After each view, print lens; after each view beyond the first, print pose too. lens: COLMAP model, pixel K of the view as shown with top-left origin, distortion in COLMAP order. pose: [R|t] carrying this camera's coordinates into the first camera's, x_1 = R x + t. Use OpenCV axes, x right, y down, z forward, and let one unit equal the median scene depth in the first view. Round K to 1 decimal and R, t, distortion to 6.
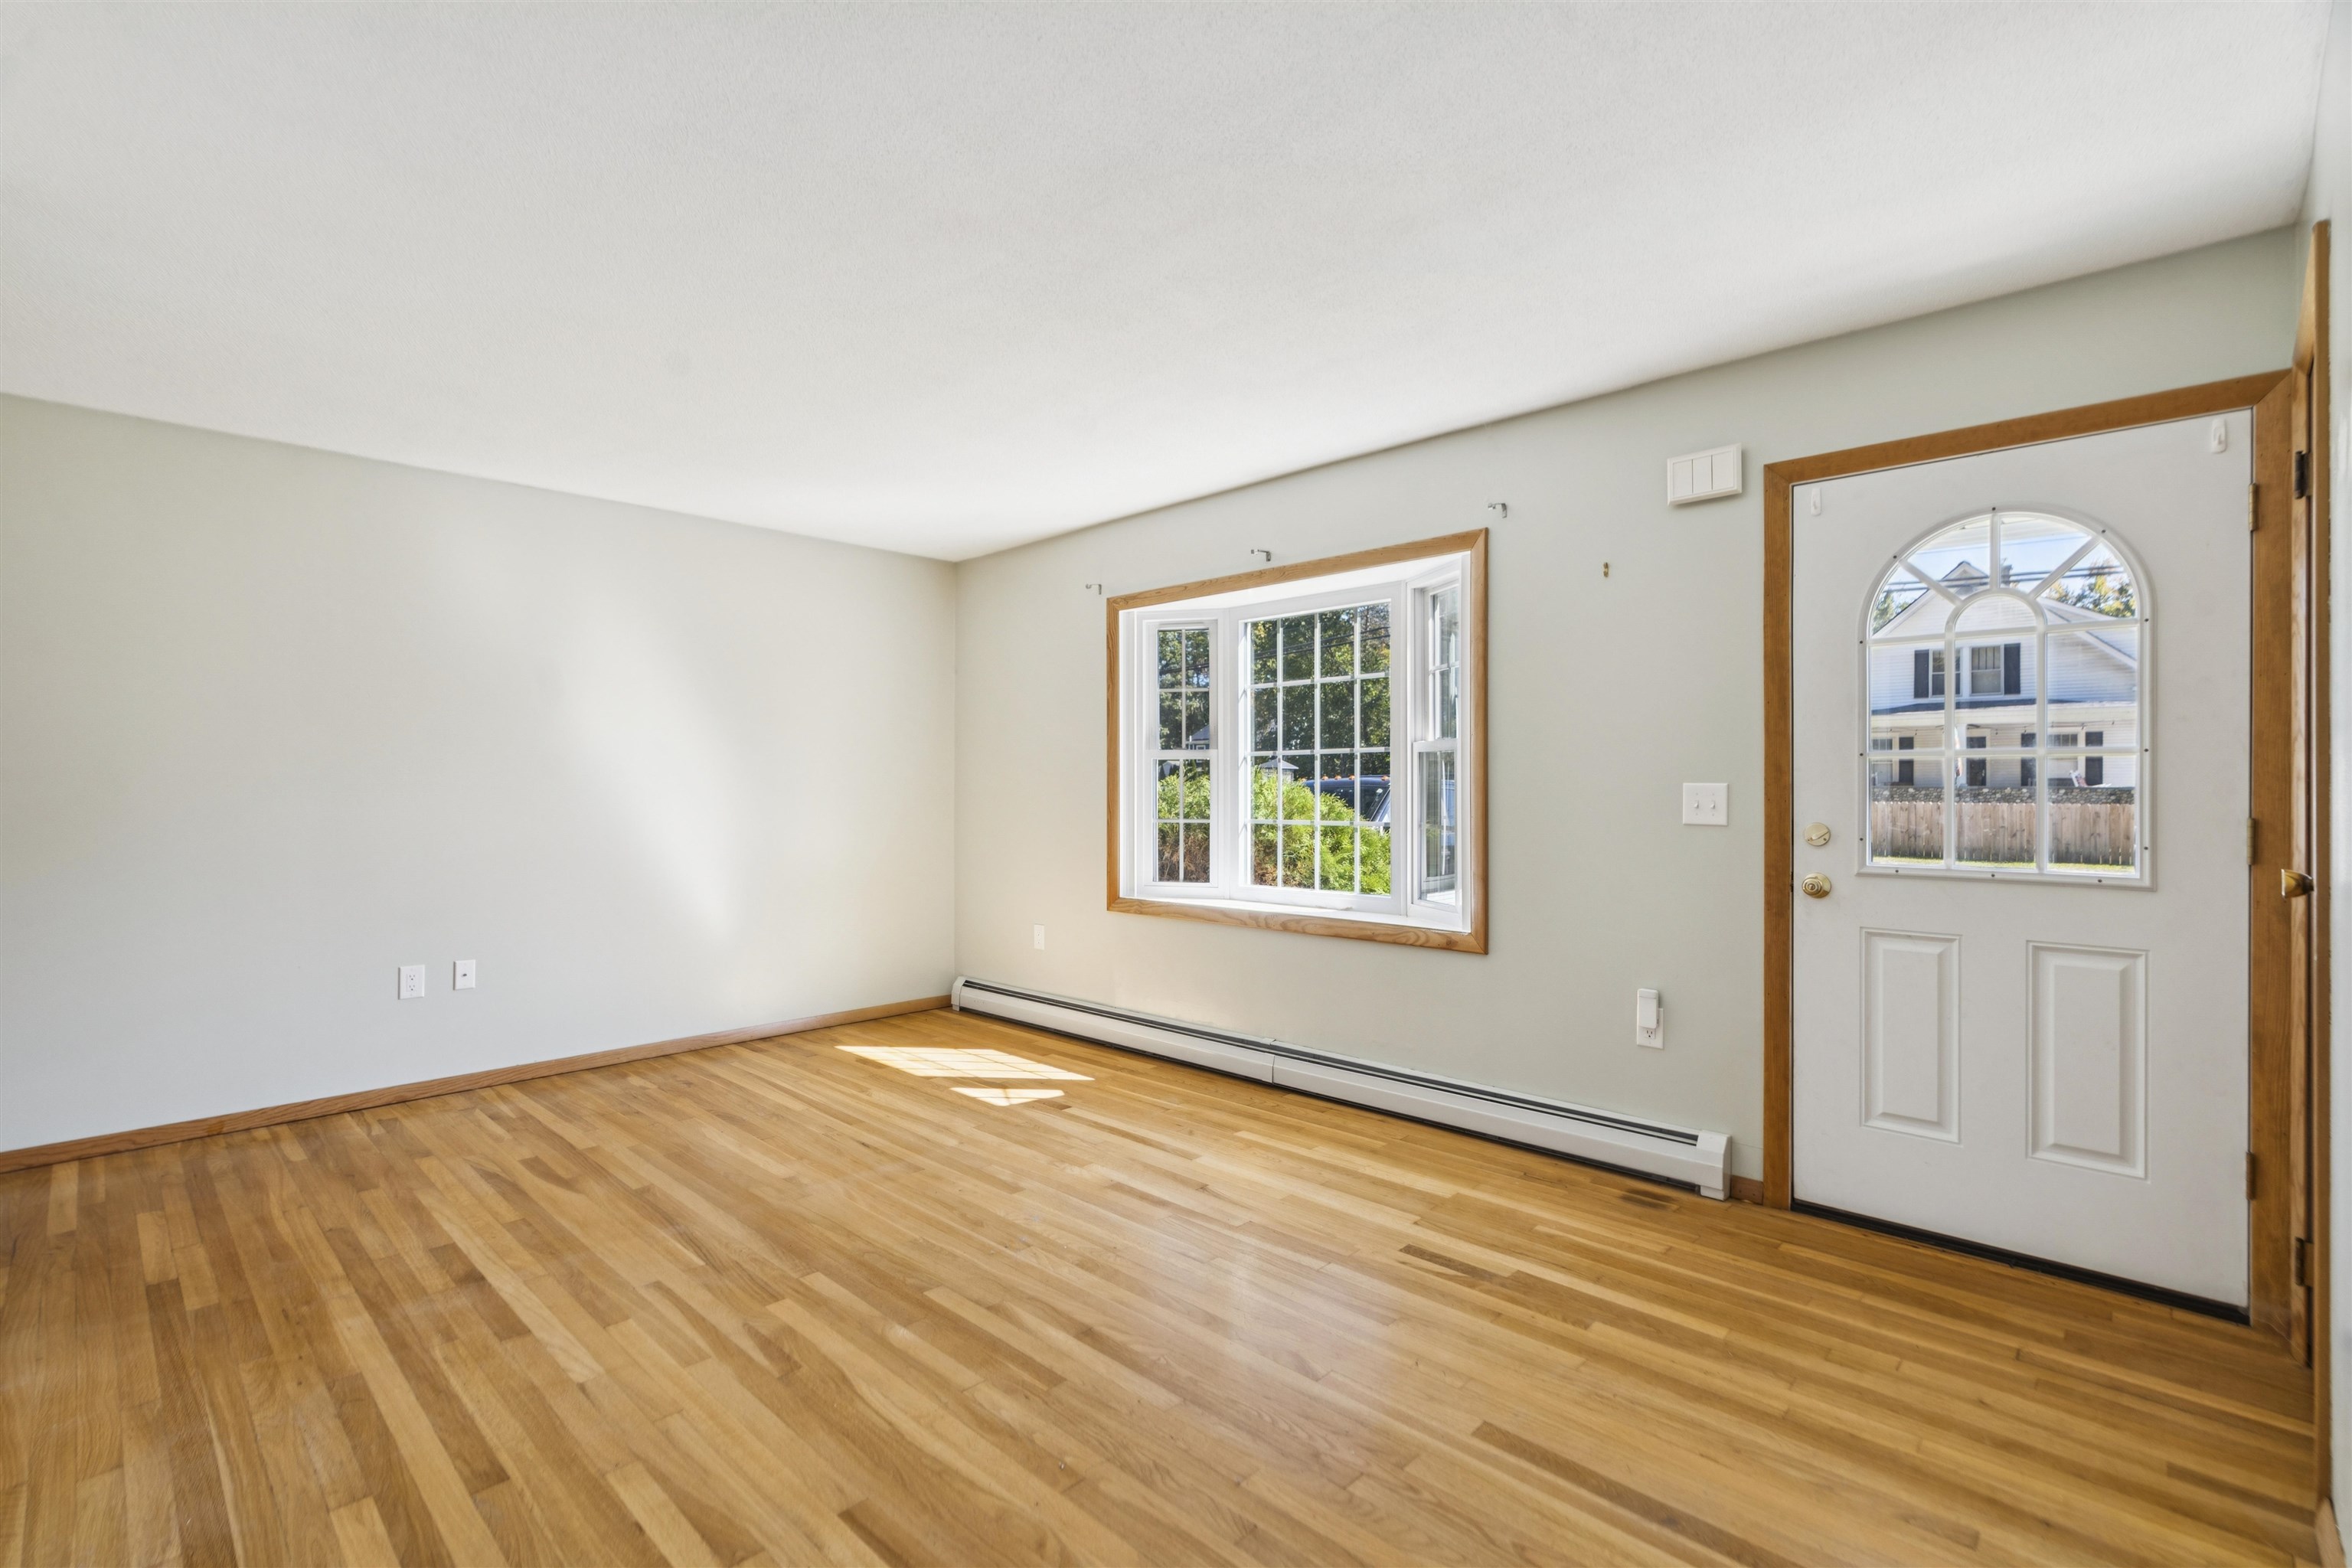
lens RADIAL K [[1074.1, 0, 1183.2], [0, 1074.1, 795.5], [0, 0, 1]] dist [-0.002278, 0.002702]
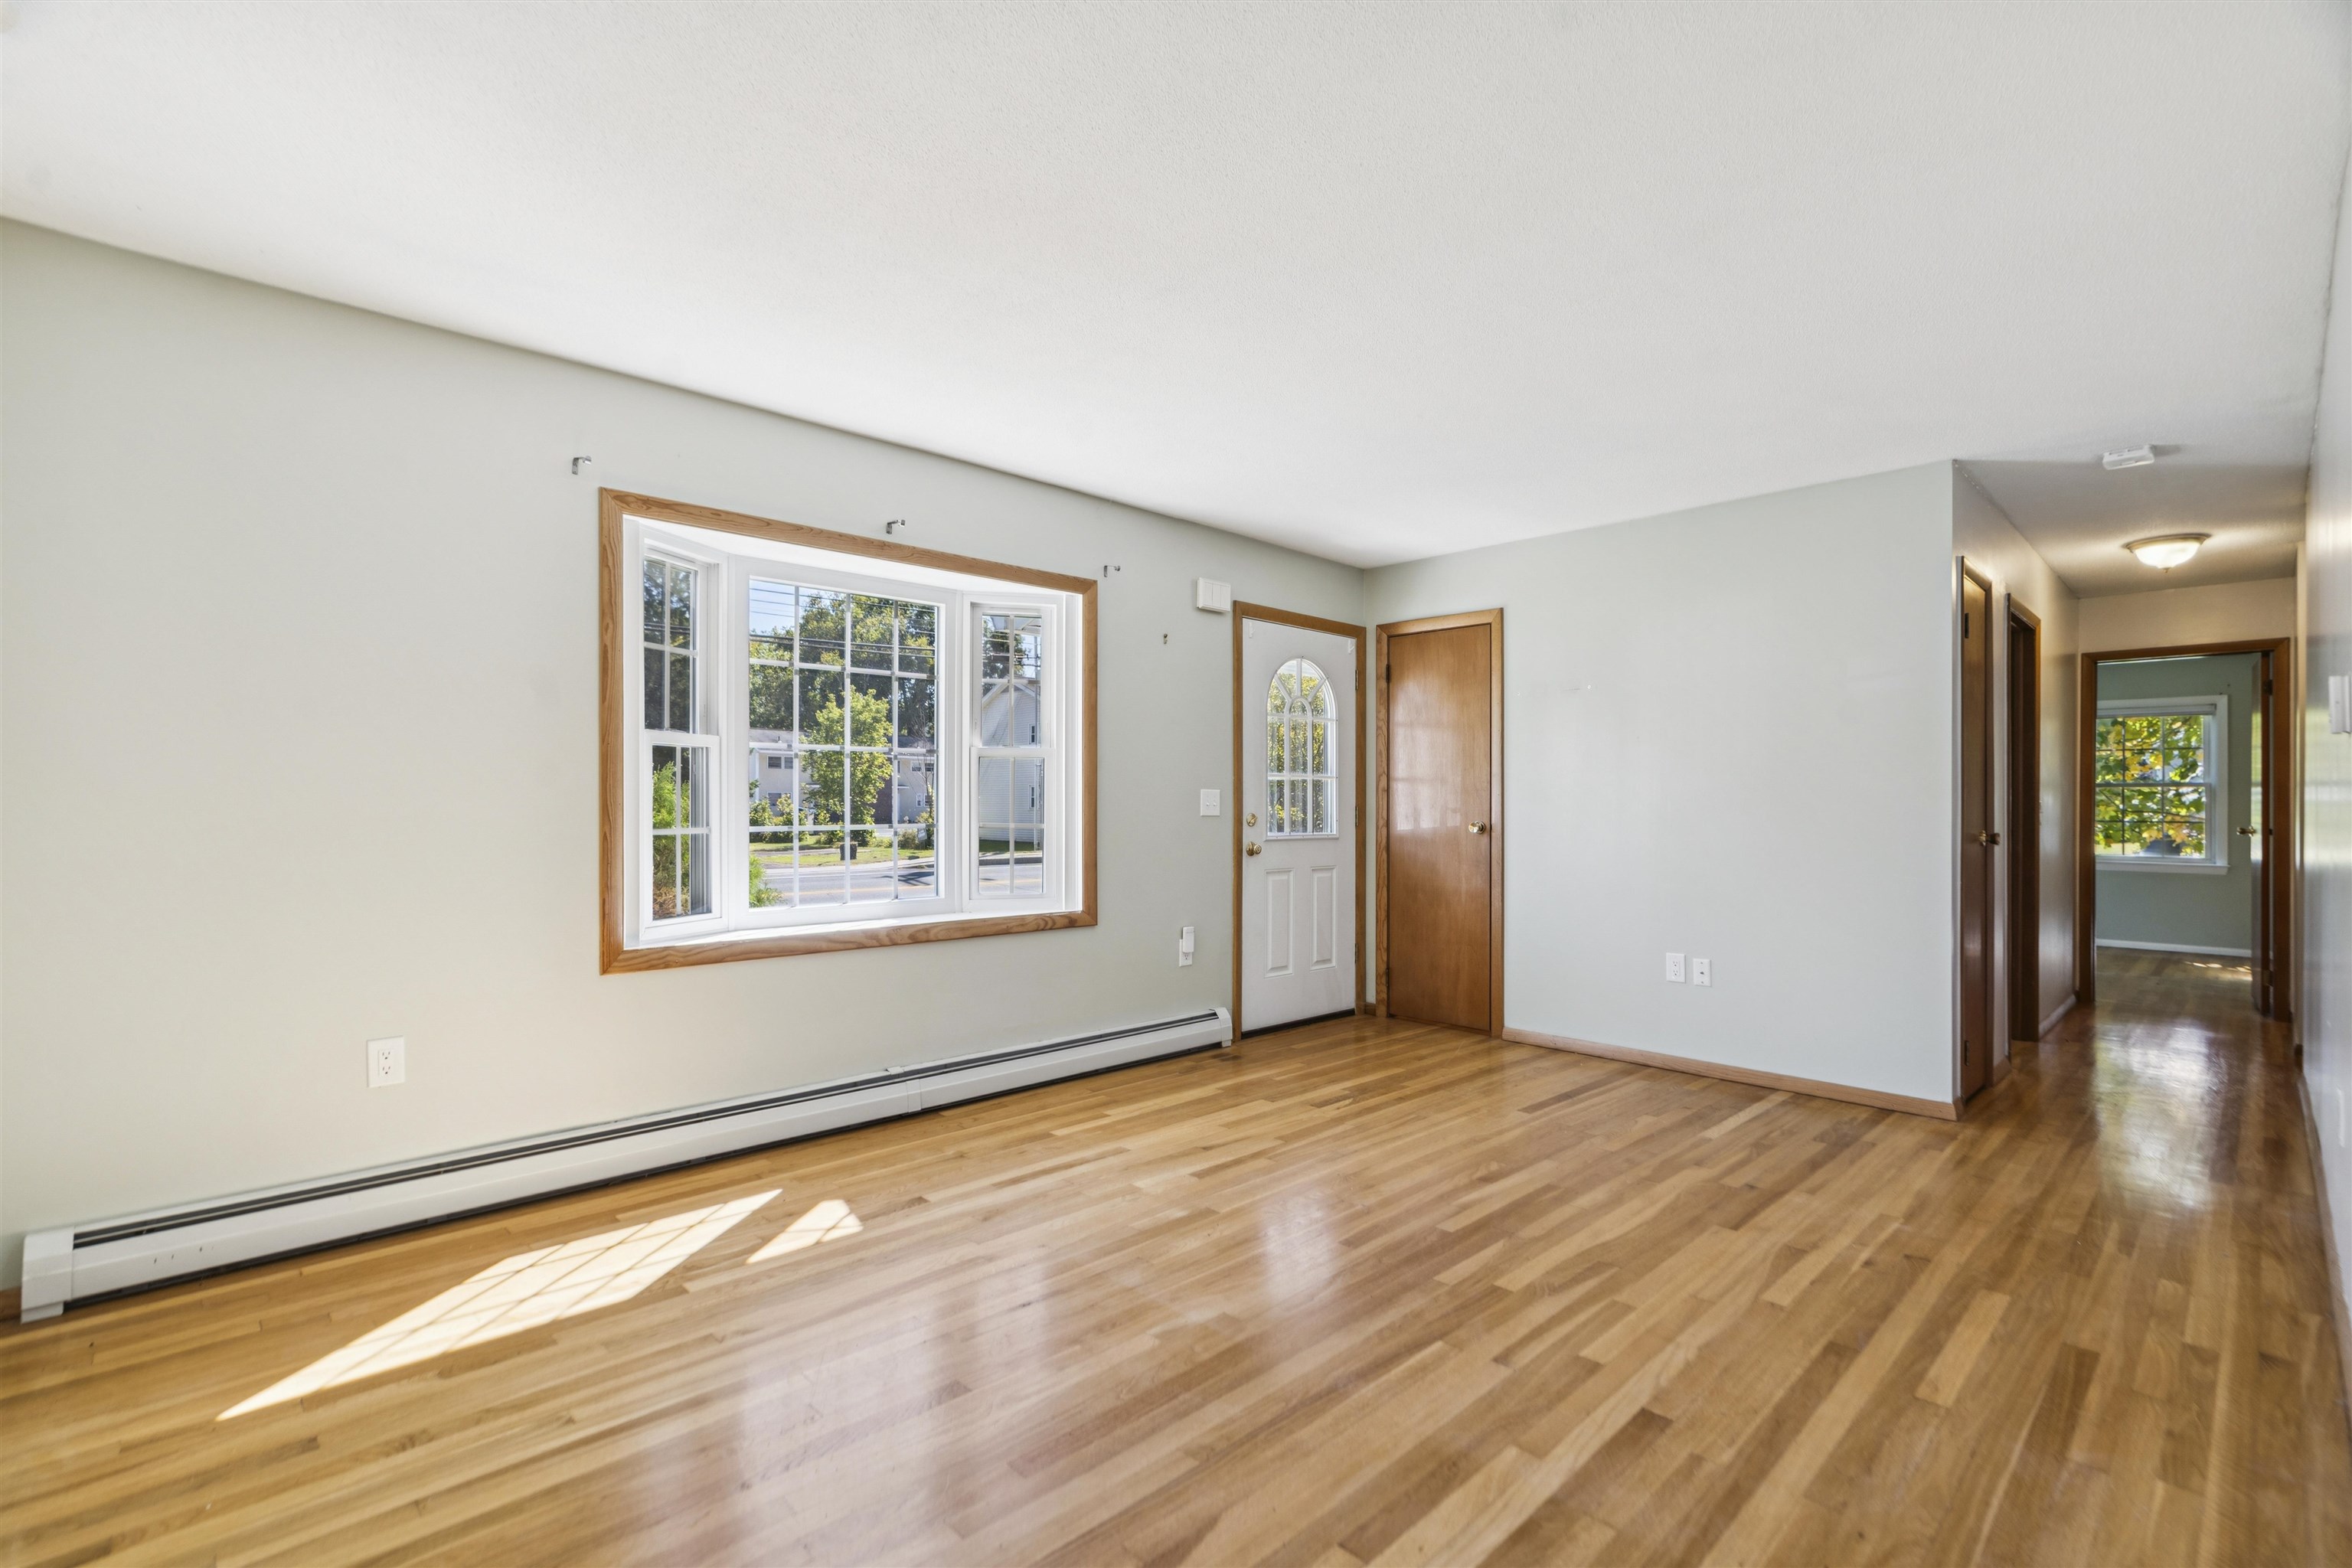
lens RADIAL K [[1074.1, 0, 1187.8], [0, 1074.1, 799.4], [0, 0, 1]] dist [-0.002278, 0.002702]
pose [[0.021117, 0.007392, 0.999750, -1.166783], [0.004319, 0.999963, -0.007485, 0.015917], [-0.999768, 0.004476, 0.021084, 1.062974]]
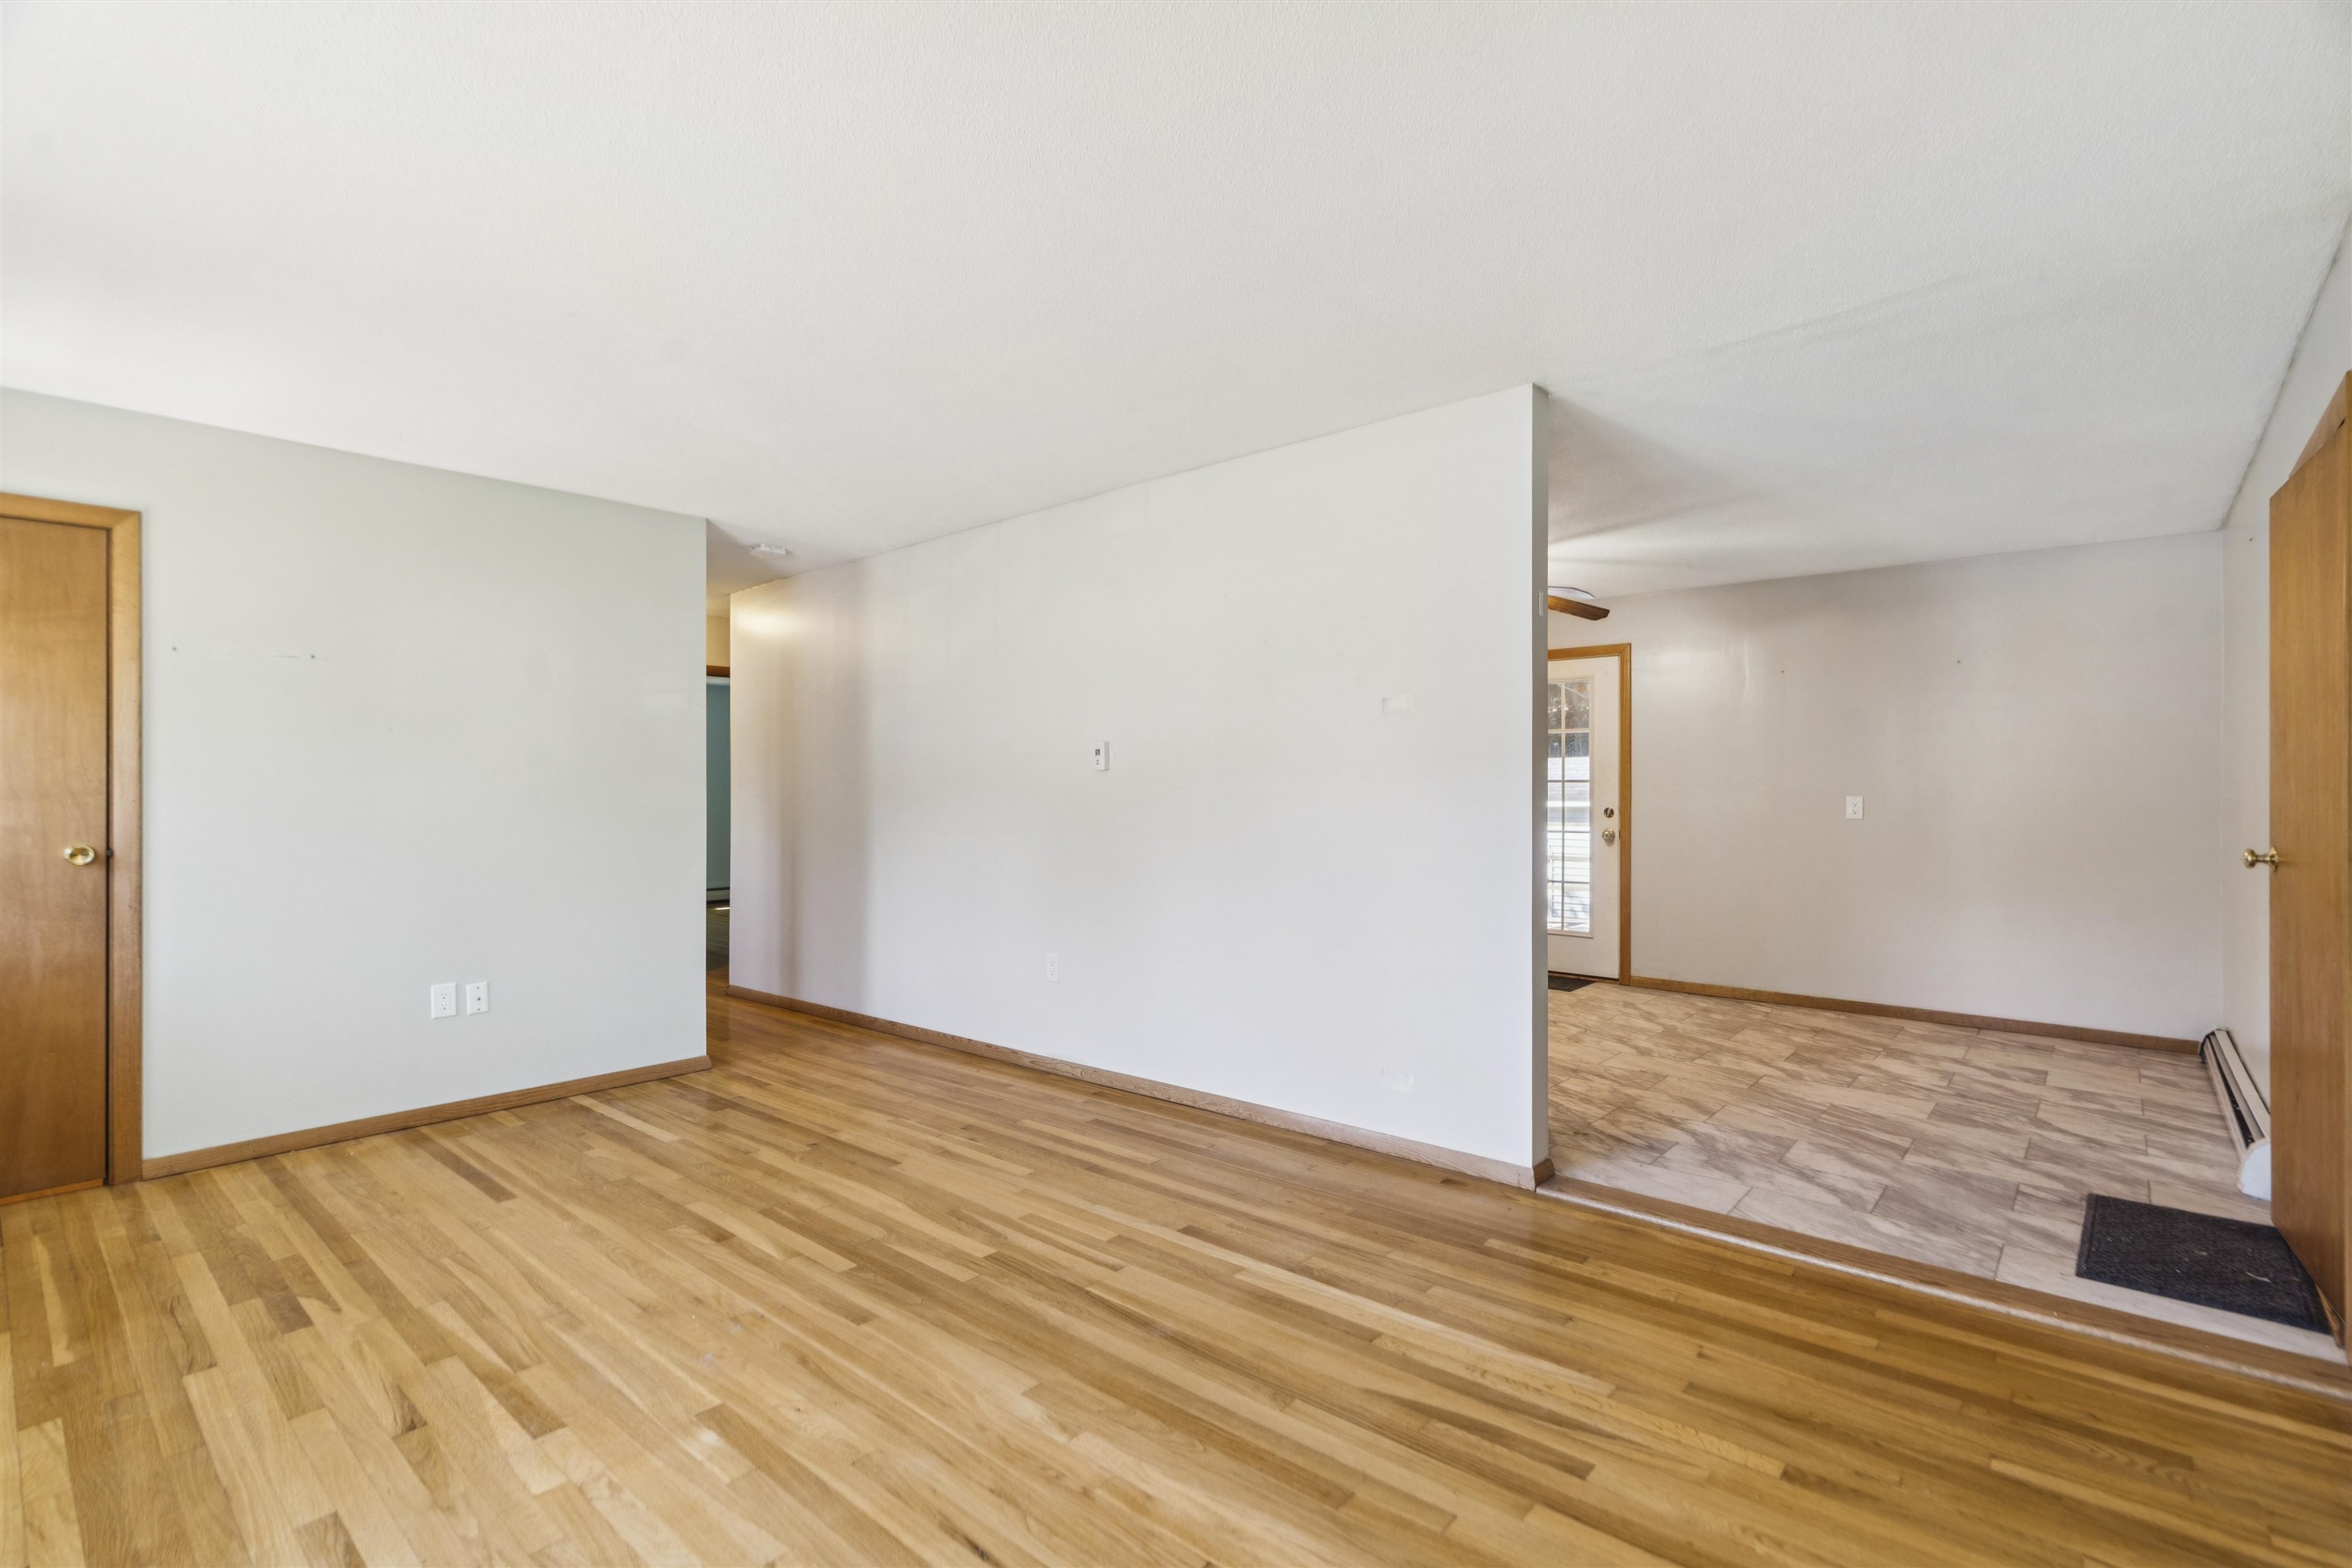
lens RADIAL K [[1074.1, 0, 1172.4], [0, 1074.1, 797.4], [0, 0, 1]] dist [-0.002278, 0.002702]
pose [[-0.998989, 0.006864, -0.044422, -0.436166], [0.006201, 0.999868, 0.015030, -0.017833], [0.044519, 0.014739, -0.998900, 1.772078]]
